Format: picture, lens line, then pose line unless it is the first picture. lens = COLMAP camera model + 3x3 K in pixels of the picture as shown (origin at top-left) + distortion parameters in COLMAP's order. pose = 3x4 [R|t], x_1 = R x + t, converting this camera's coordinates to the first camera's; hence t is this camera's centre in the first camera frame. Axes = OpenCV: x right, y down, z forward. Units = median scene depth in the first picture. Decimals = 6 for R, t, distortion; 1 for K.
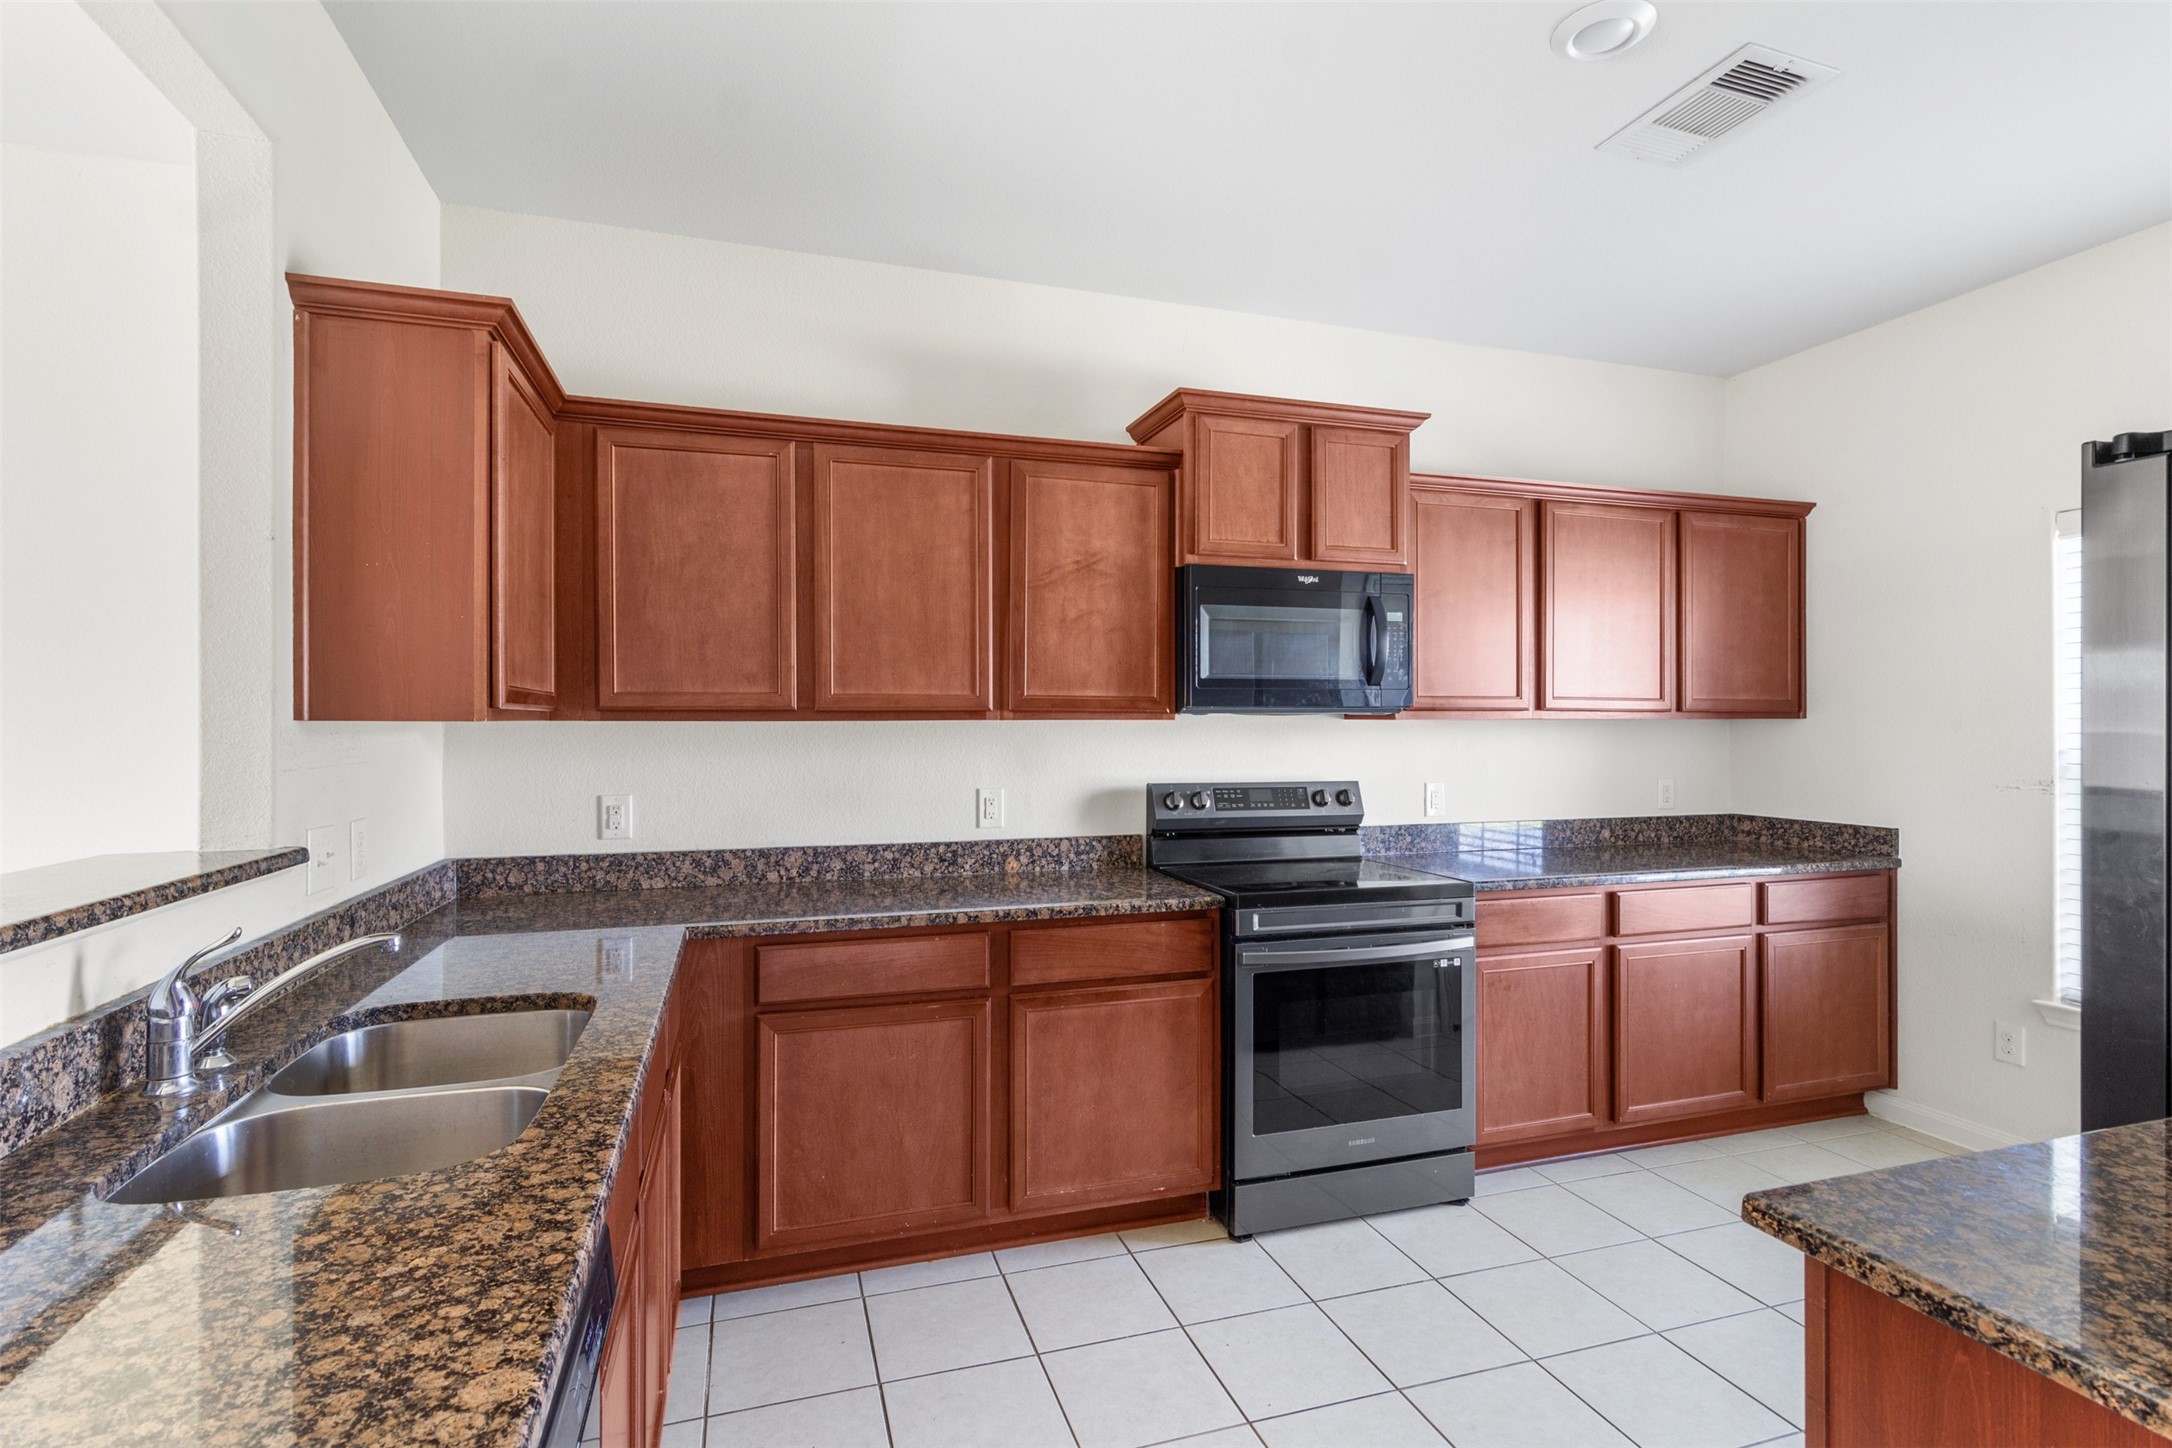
lens RADIAL K [[1015.0, 0, 1086.0], [0, 1015.0, 724.0], [0, 0, 1]] dist [0.004042, 0.000372]
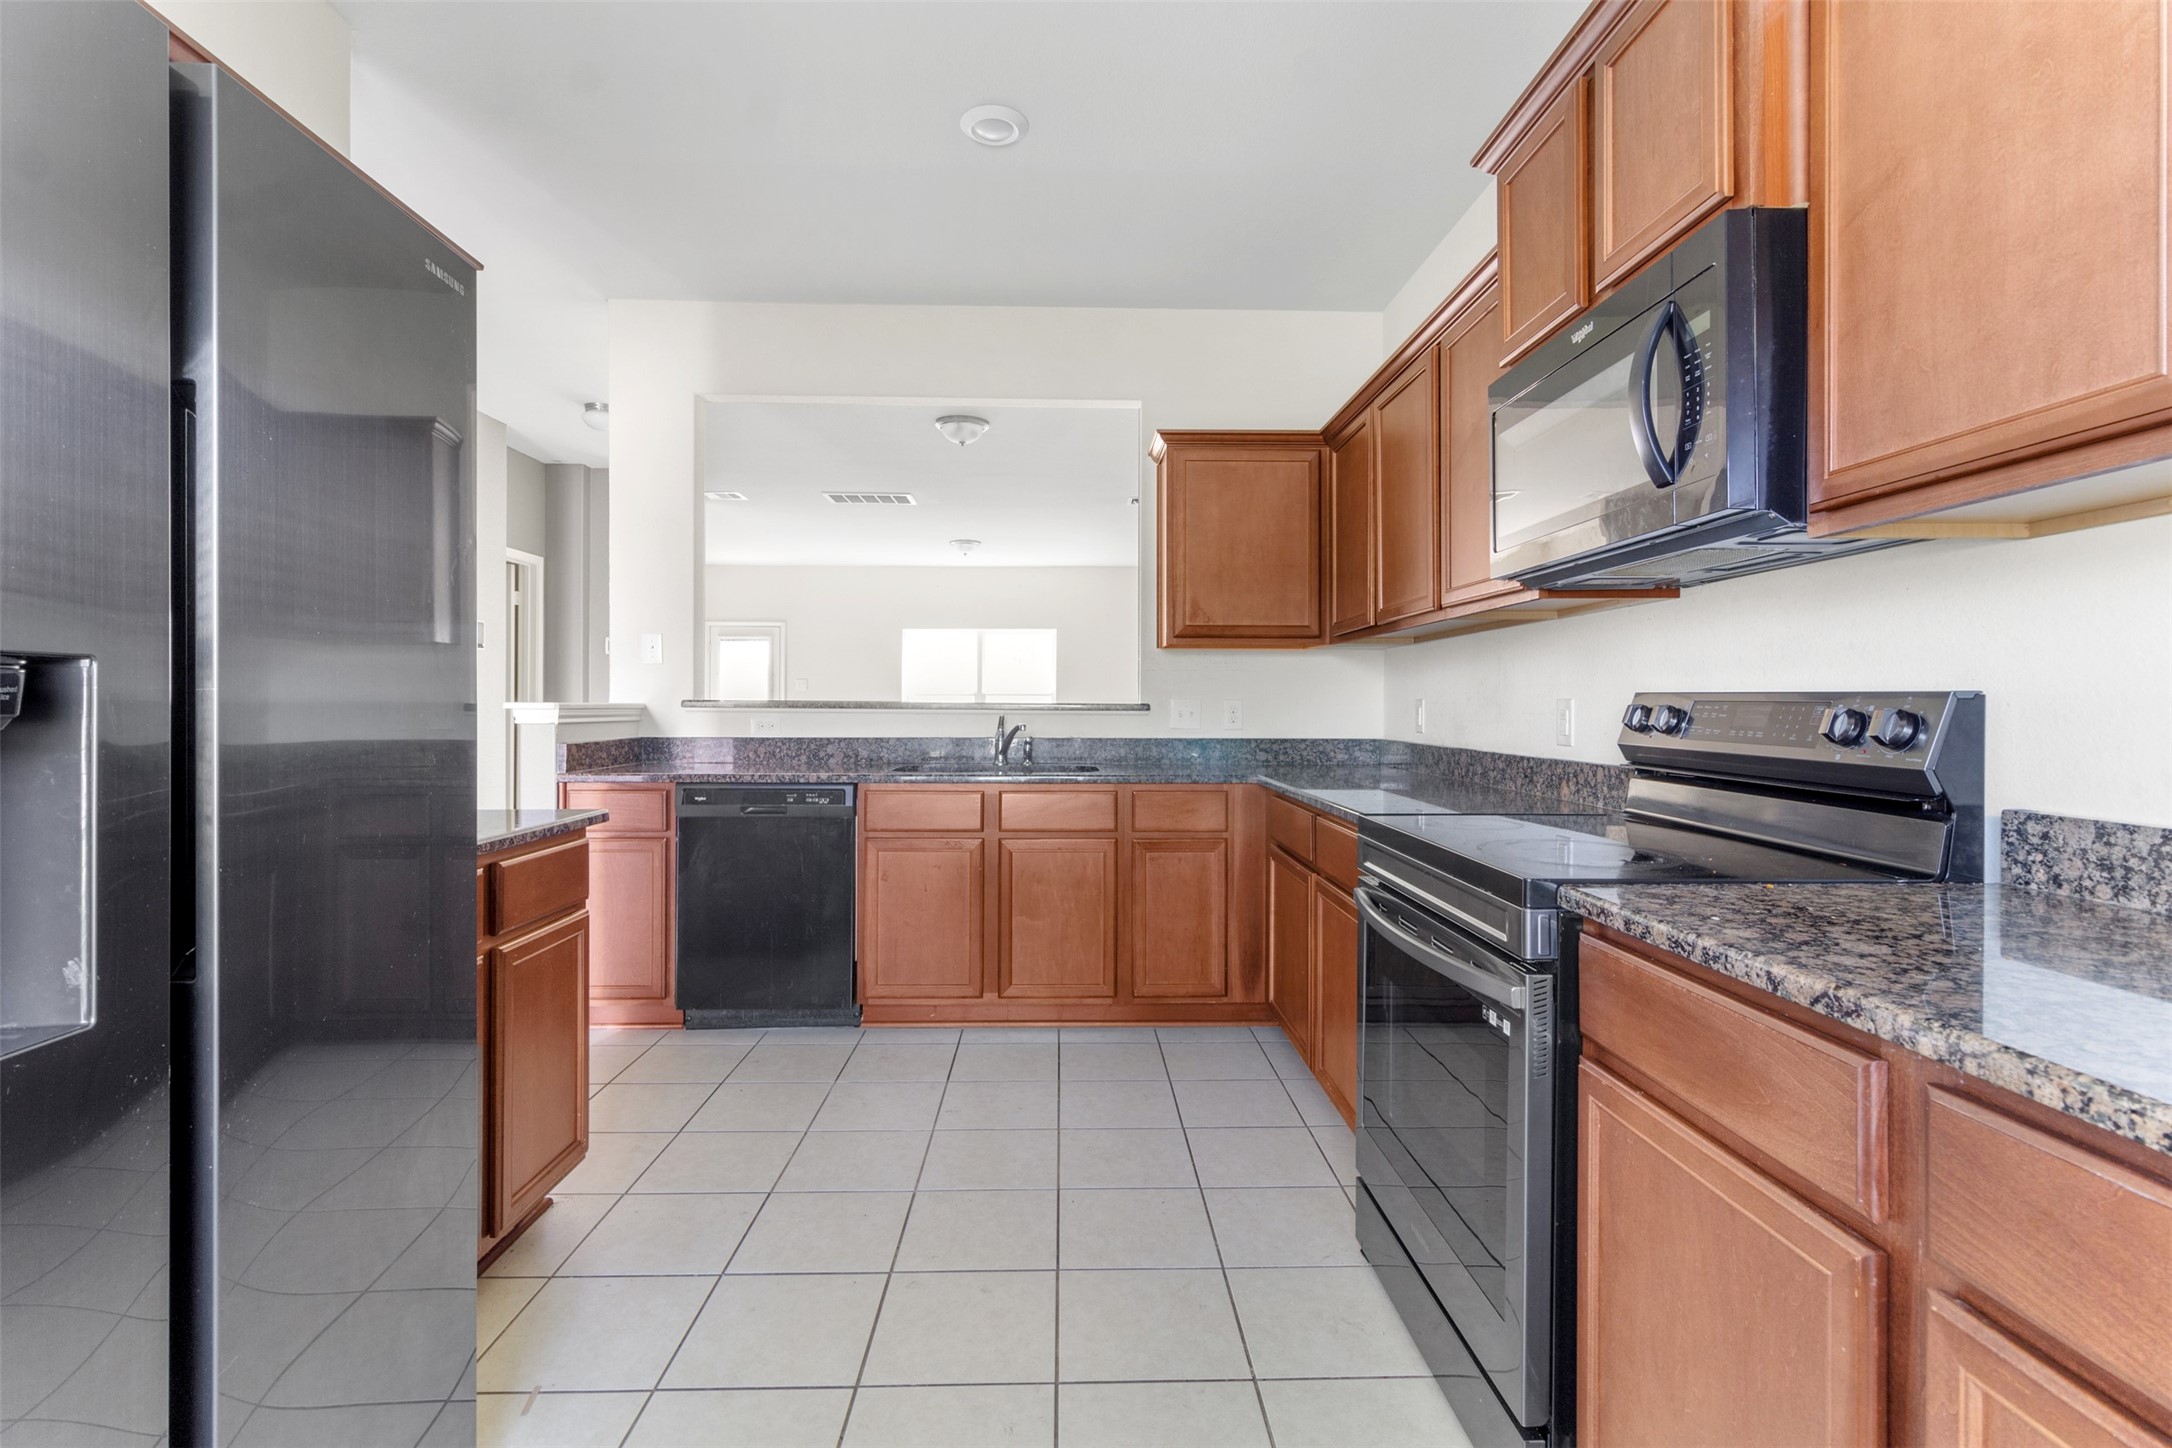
lens RADIAL K [[981.7, 0, 1083.4], [0, 981.7, 701.3], [0, 0, 1]] dist [0.003705, 0.000067]
pose [[-0.273449, -0.000603, -0.961886, 0.841791], [-0.001390, 0.999999, -0.000232, 0.069667], [0.961885, 0.001274, -0.273450, 0.882717]]
